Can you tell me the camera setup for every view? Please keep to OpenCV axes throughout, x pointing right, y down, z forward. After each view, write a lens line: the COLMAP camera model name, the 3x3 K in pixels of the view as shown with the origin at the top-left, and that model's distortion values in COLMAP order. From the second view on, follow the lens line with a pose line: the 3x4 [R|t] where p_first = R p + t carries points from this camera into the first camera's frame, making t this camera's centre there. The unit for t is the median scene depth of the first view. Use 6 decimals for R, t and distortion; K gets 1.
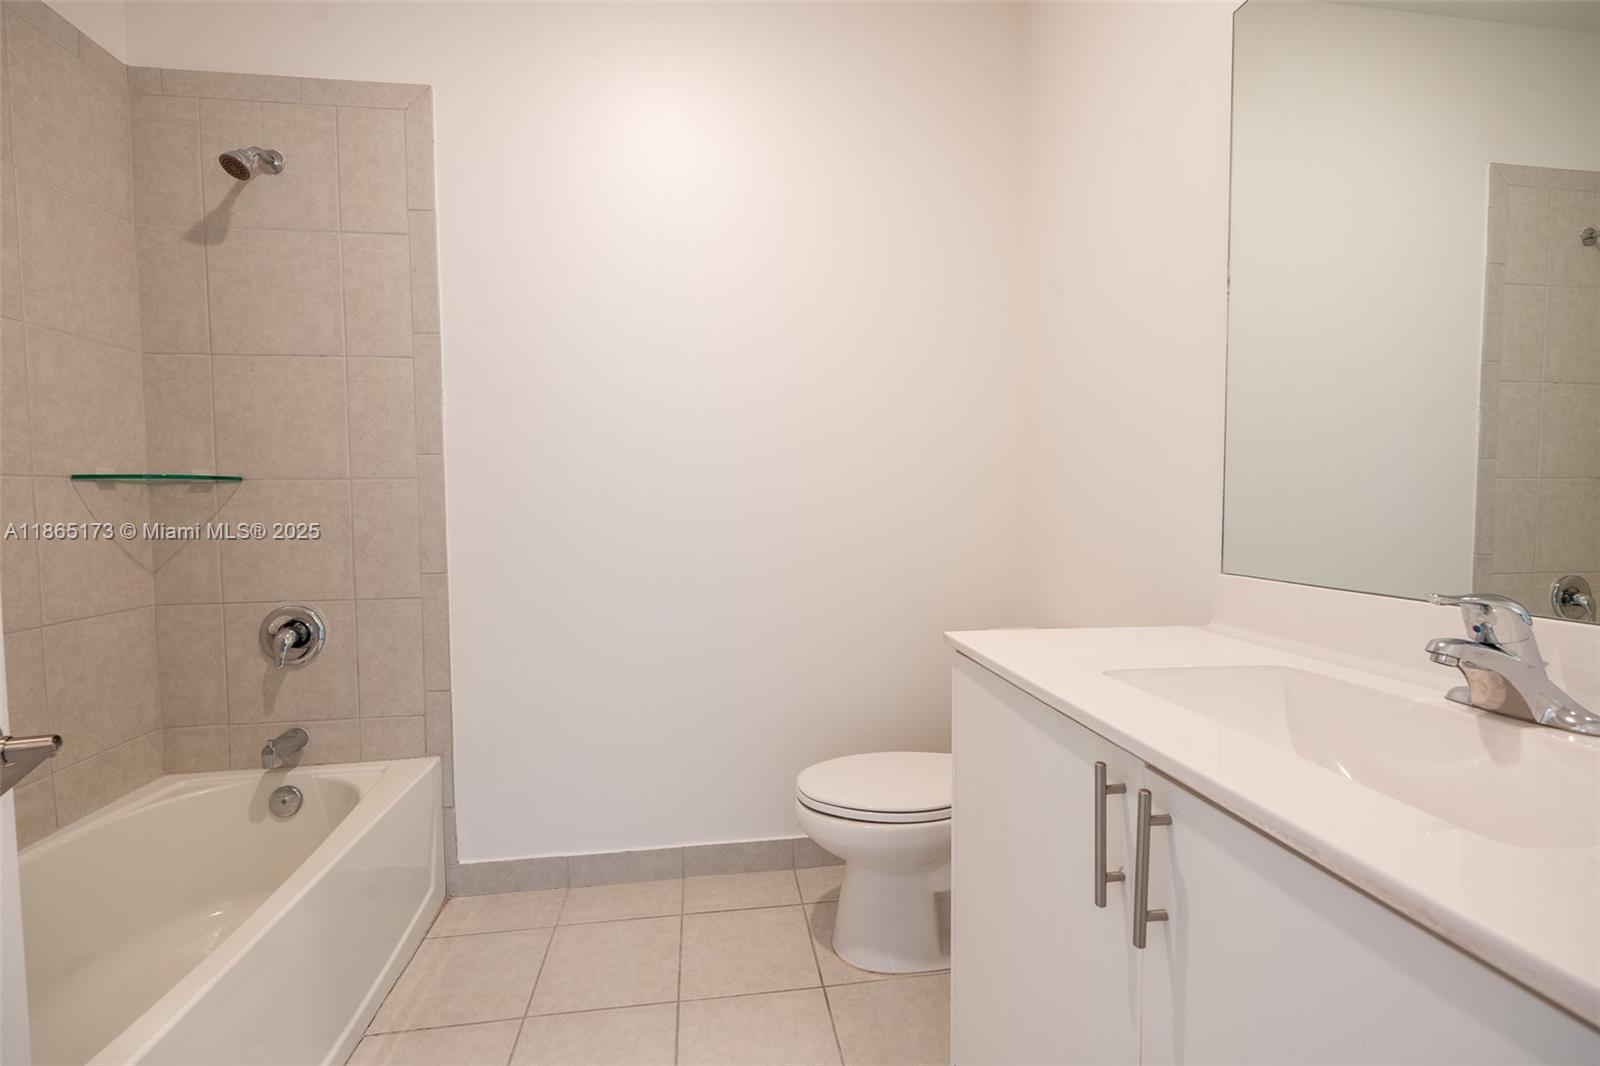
lens RADIAL K [[703.8, 0, 799.6], [0, 703.8, 531.0], [0, 0, 1]] dist [0.000490, -0.001490]
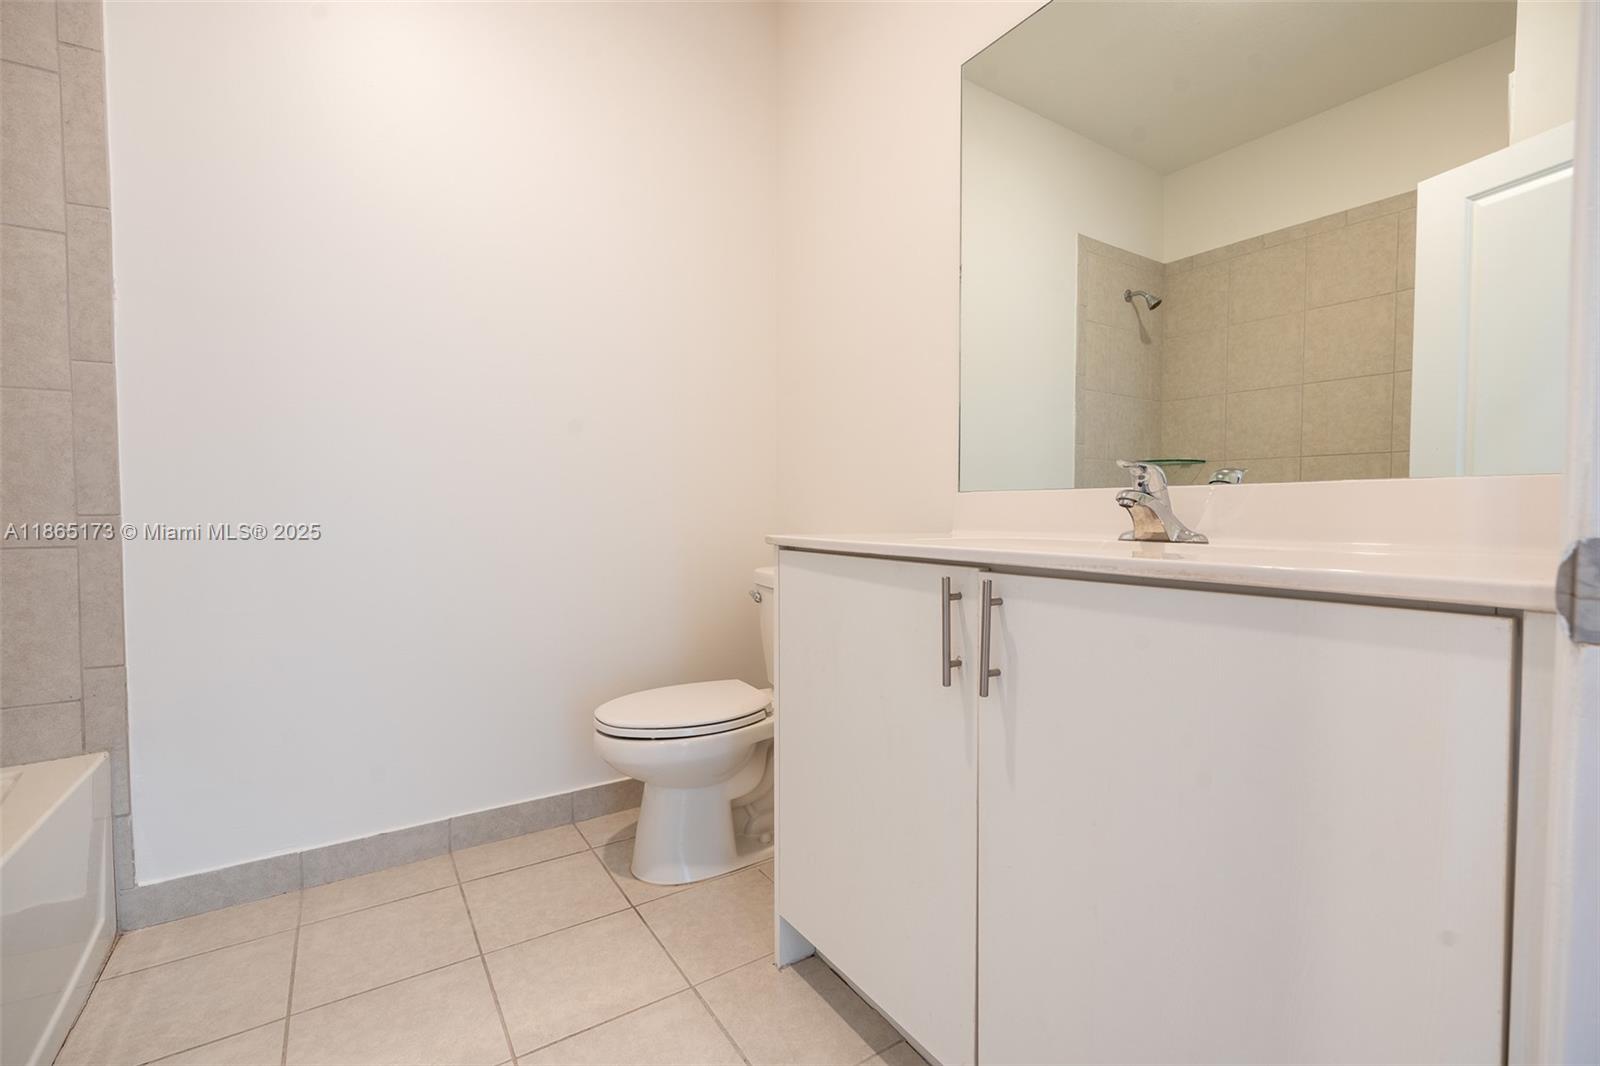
lens RADIAL K [[703.8, 0, 801.2], [0, 703.8, 532.9], [0, 0, 1]] dist [0.000490, -0.001490]
pose [[0.904153, -0.008432, 0.427126, -0.150701], [0.014776, 0.999824, -0.011540, 0.100808], [-0.426954, 0.016745, 0.904118, -0.032865]]
